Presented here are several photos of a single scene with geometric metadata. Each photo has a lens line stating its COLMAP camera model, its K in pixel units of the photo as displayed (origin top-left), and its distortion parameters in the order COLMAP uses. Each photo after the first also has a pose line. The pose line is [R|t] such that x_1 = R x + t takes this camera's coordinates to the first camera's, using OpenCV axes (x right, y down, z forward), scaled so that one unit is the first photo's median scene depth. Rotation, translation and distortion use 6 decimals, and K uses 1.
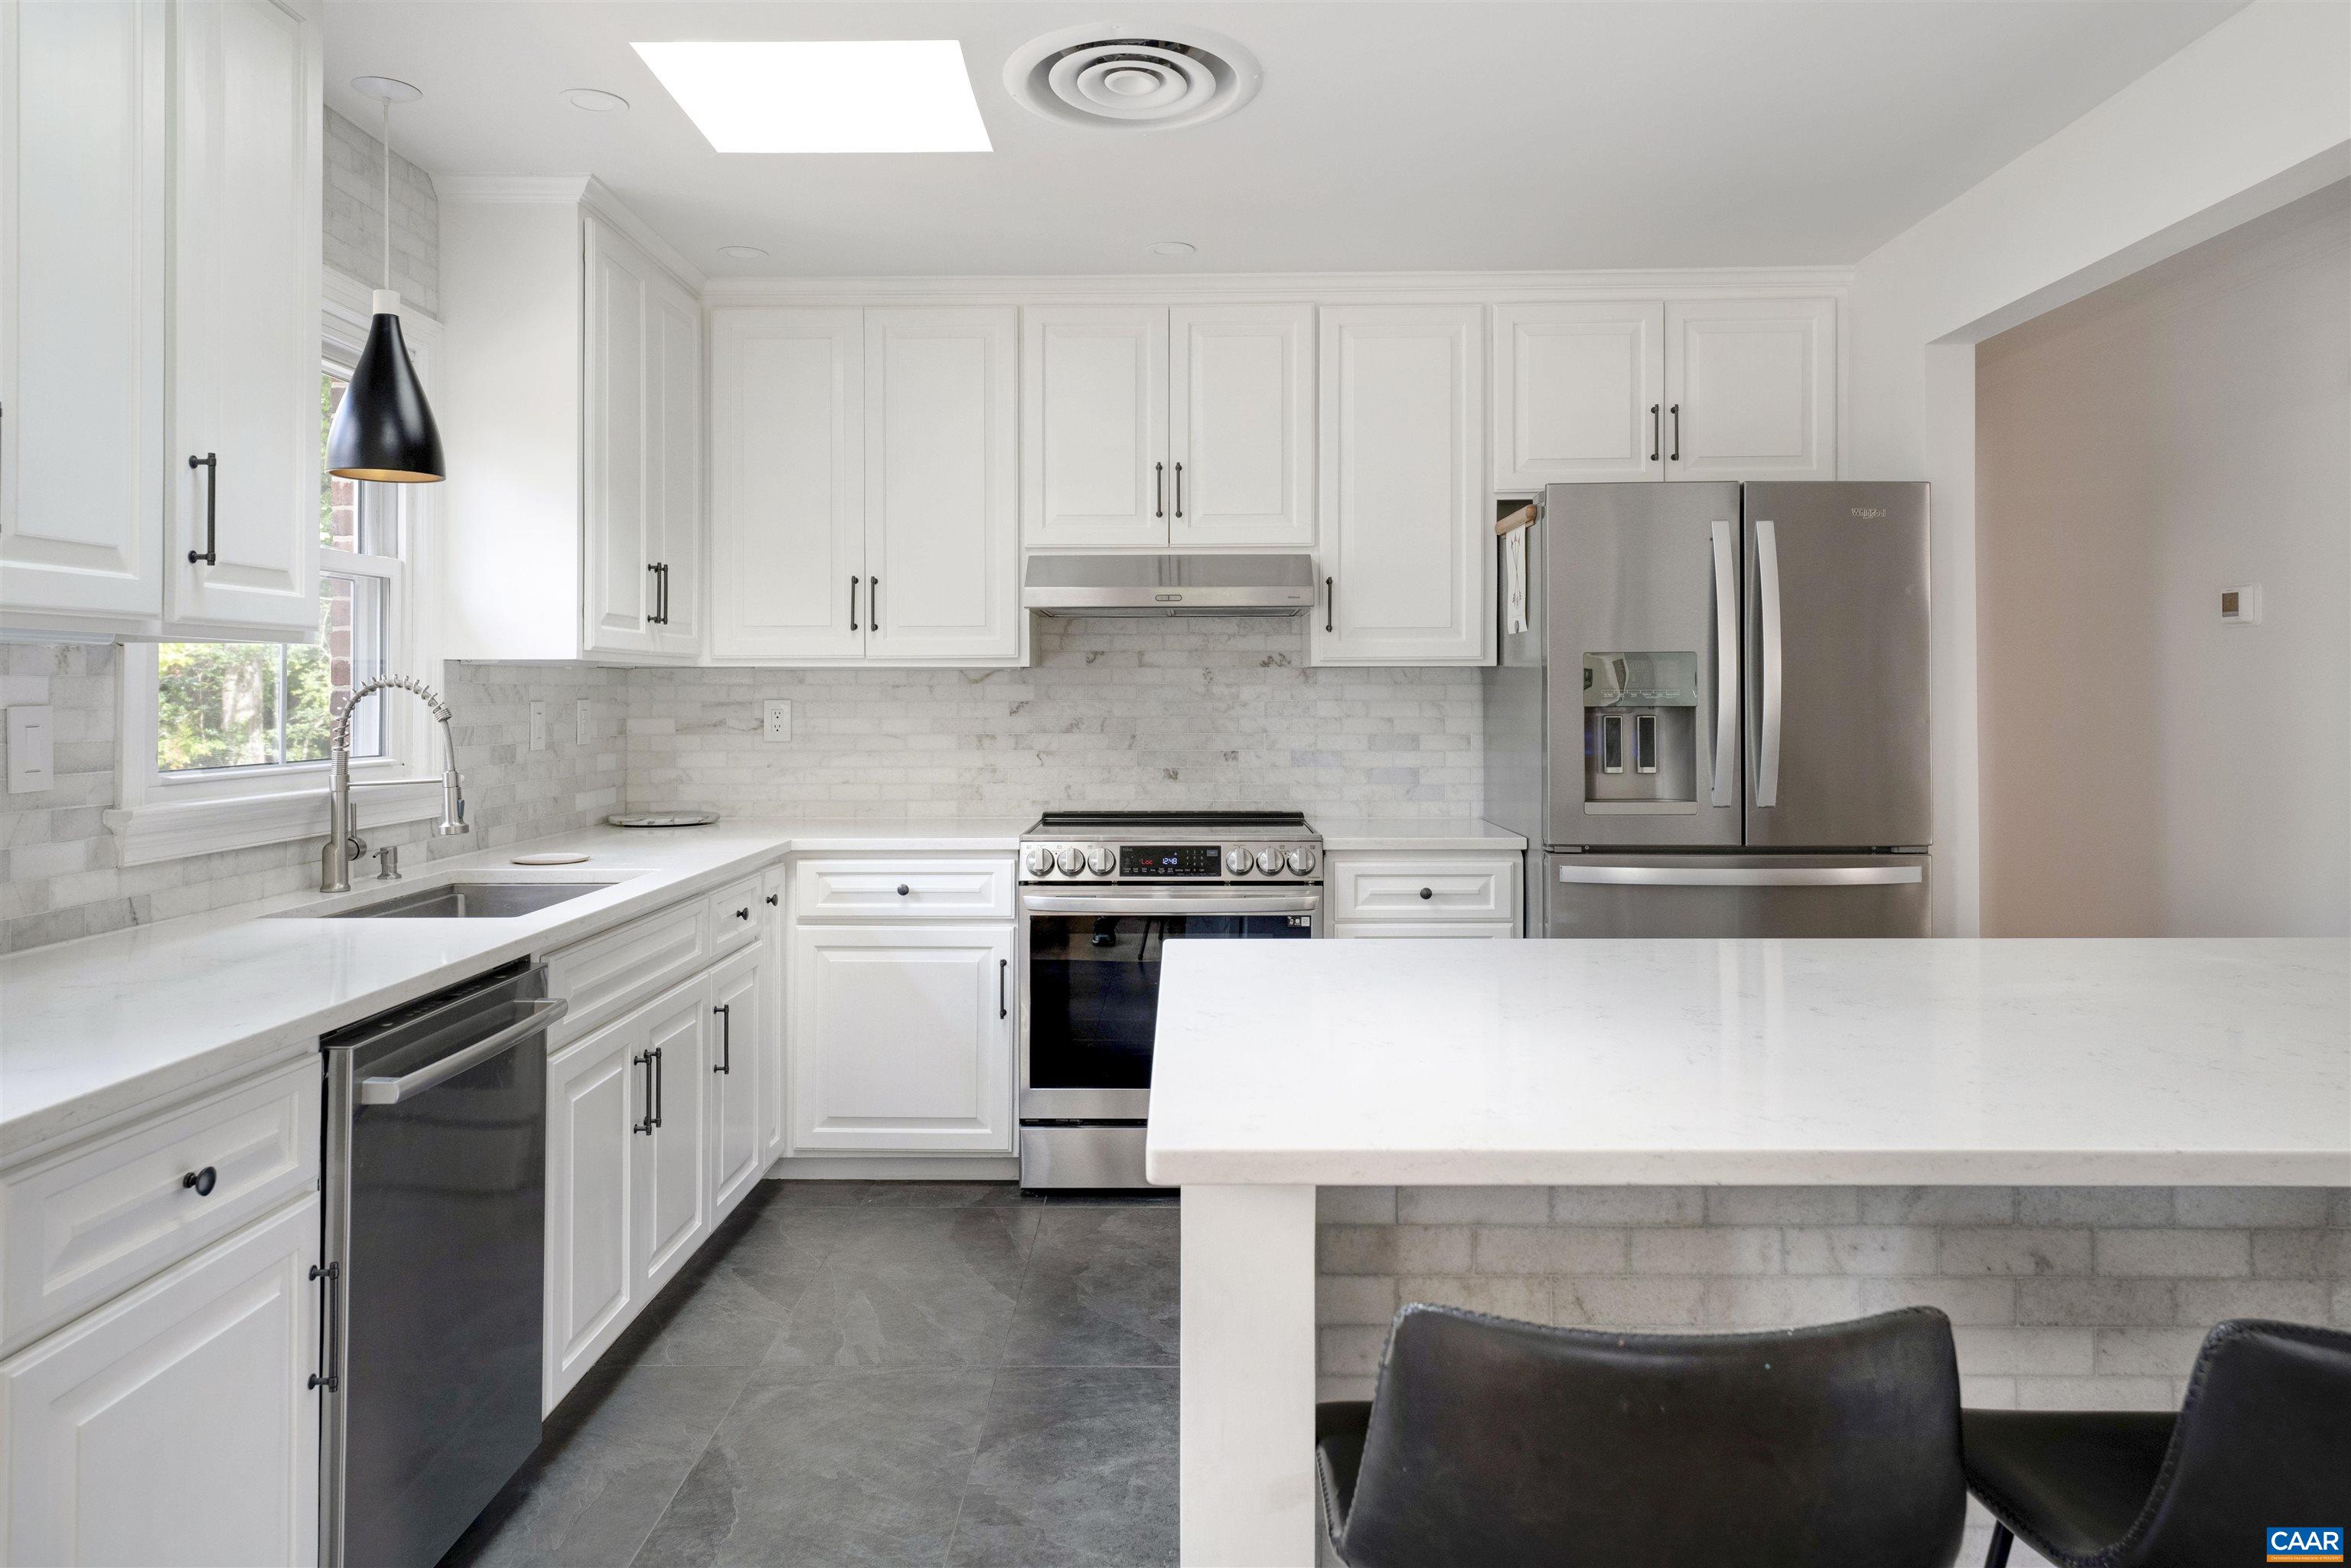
lens RADIAL K [[1561.1, 0, 1175.6], [0, 1561.1, 733.3], [0, 0, 1]] dist [0.008450, 0.001130]
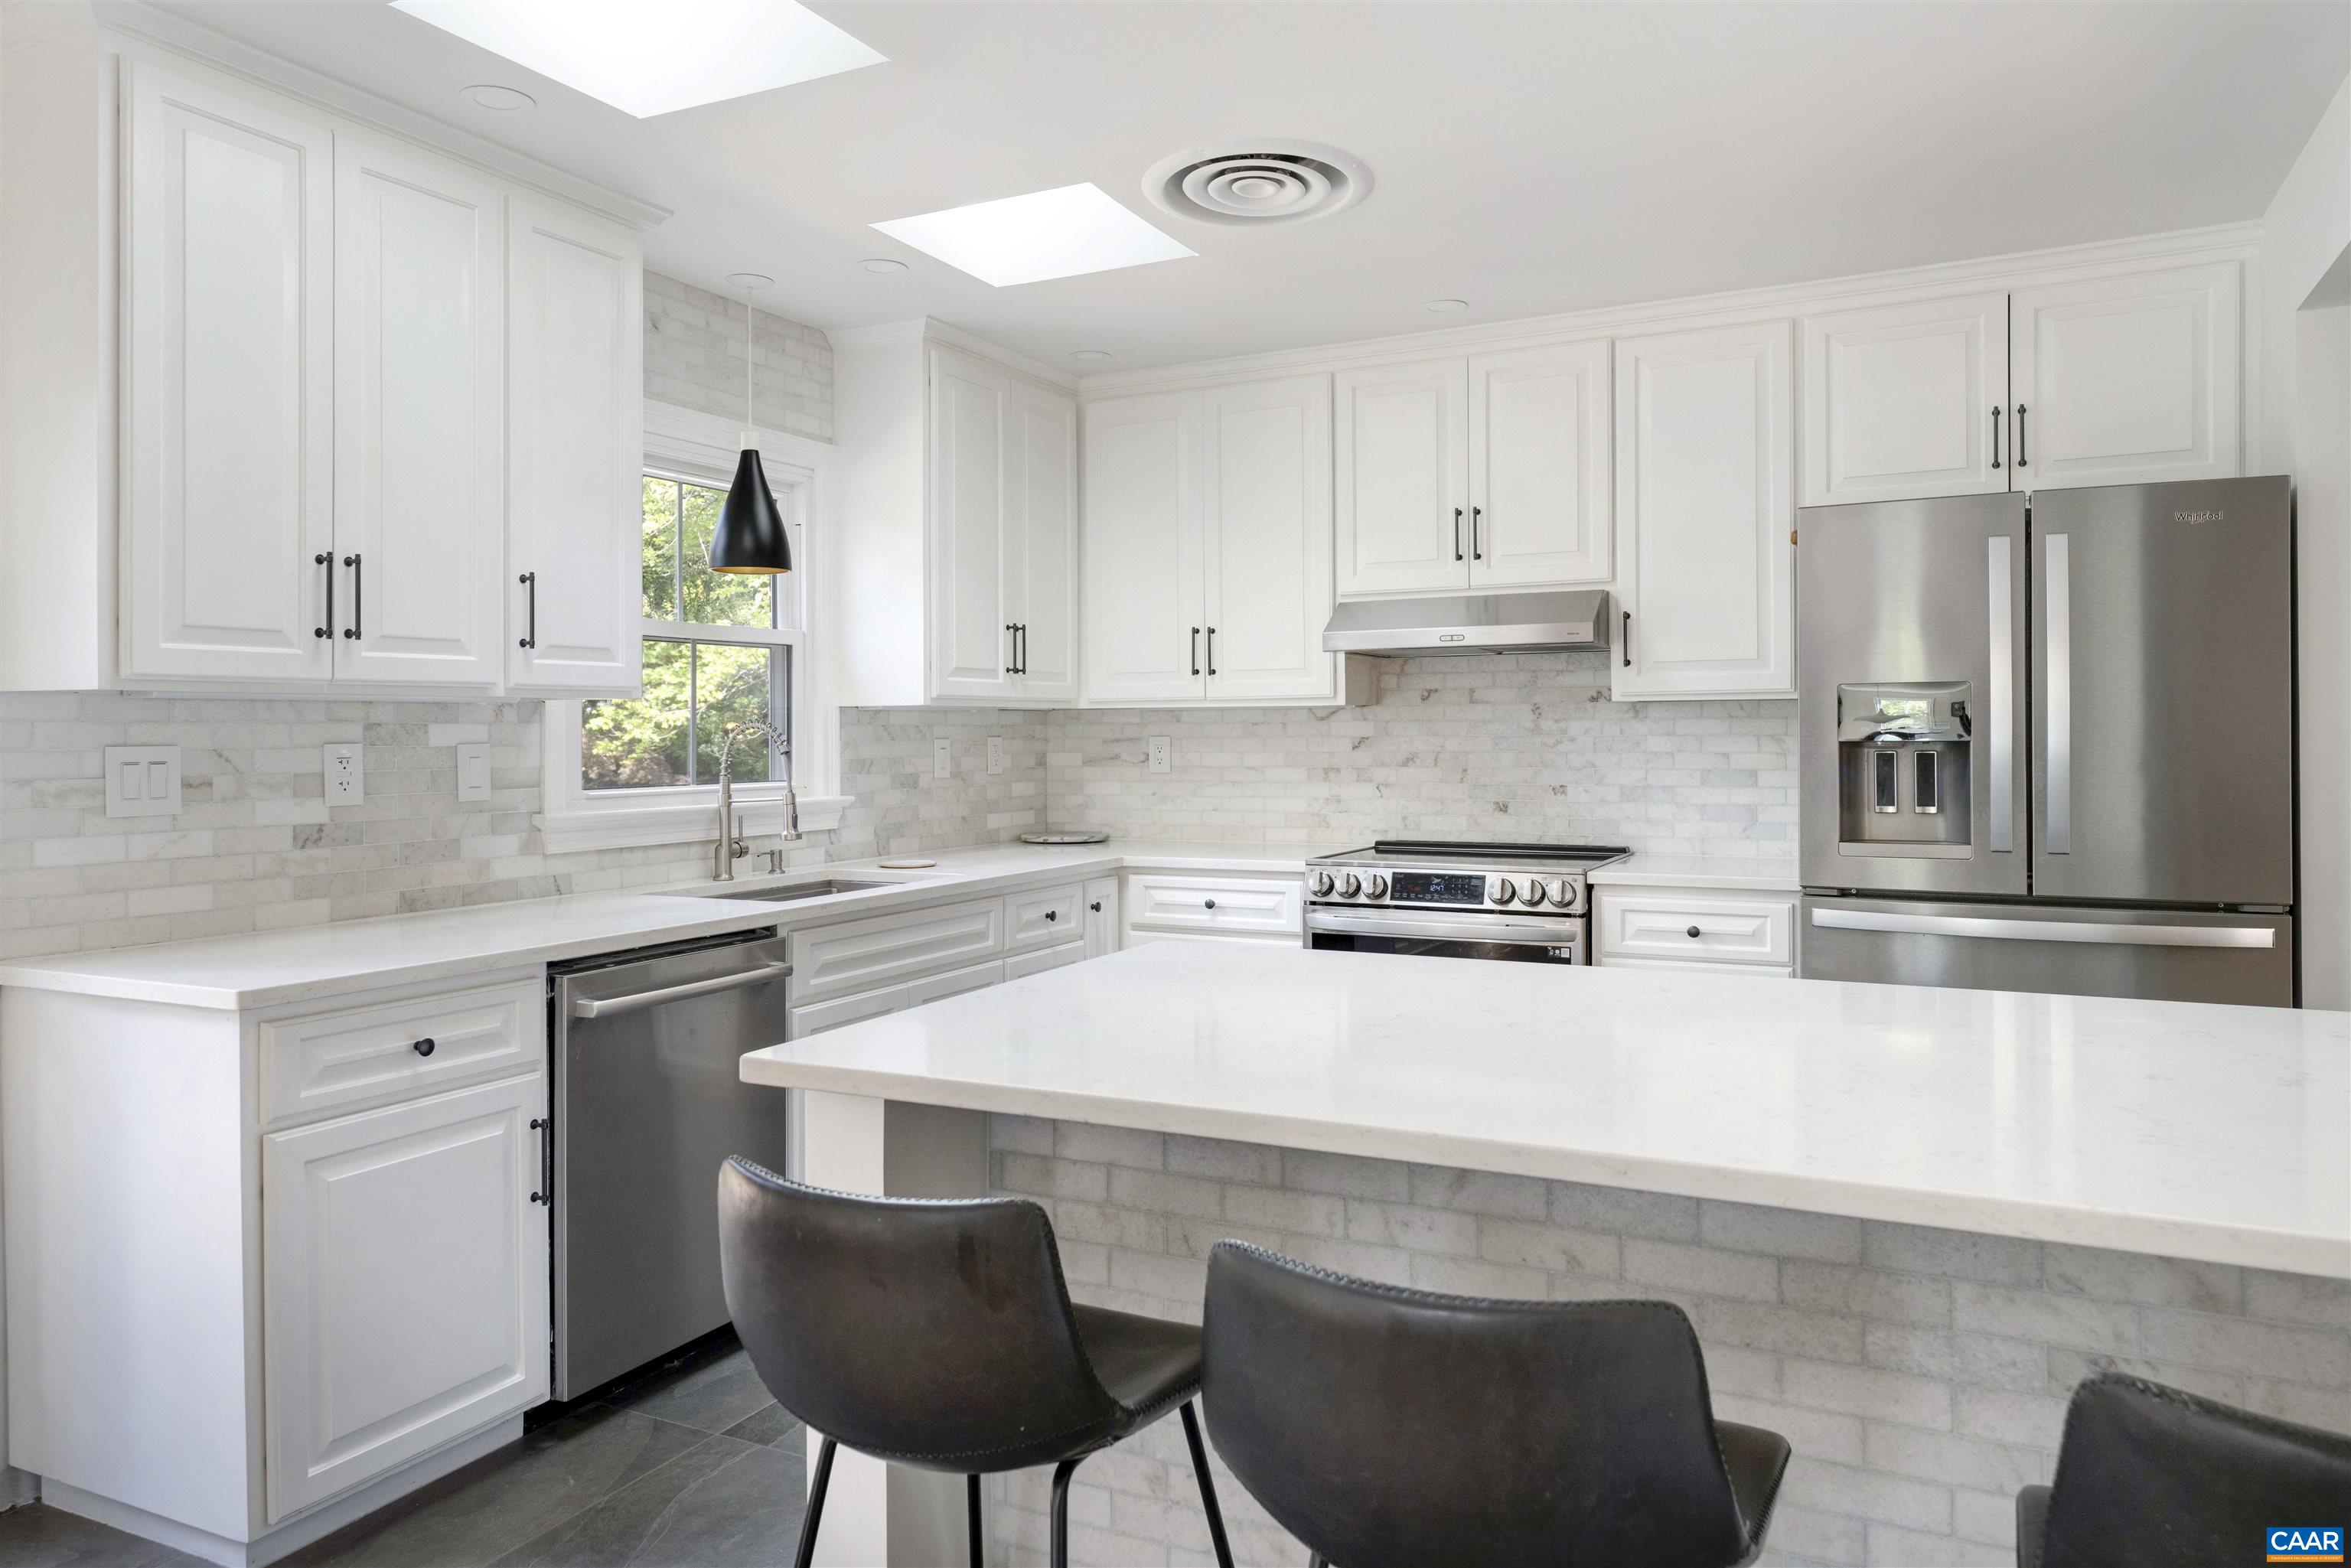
lens RADIAL K [[1576.0, 0, 1175.5], [0, 1576.0, 784.0], [0, 0, 1]] dist [0.012412, -0.001210]
pose [[0.896322, 0.010132, -0.443289, 0.317325], [-0.005521, 0.999916, 0.011691, -0.000128], [0.443370, -0.008032, 0.896303, -0.035746]]
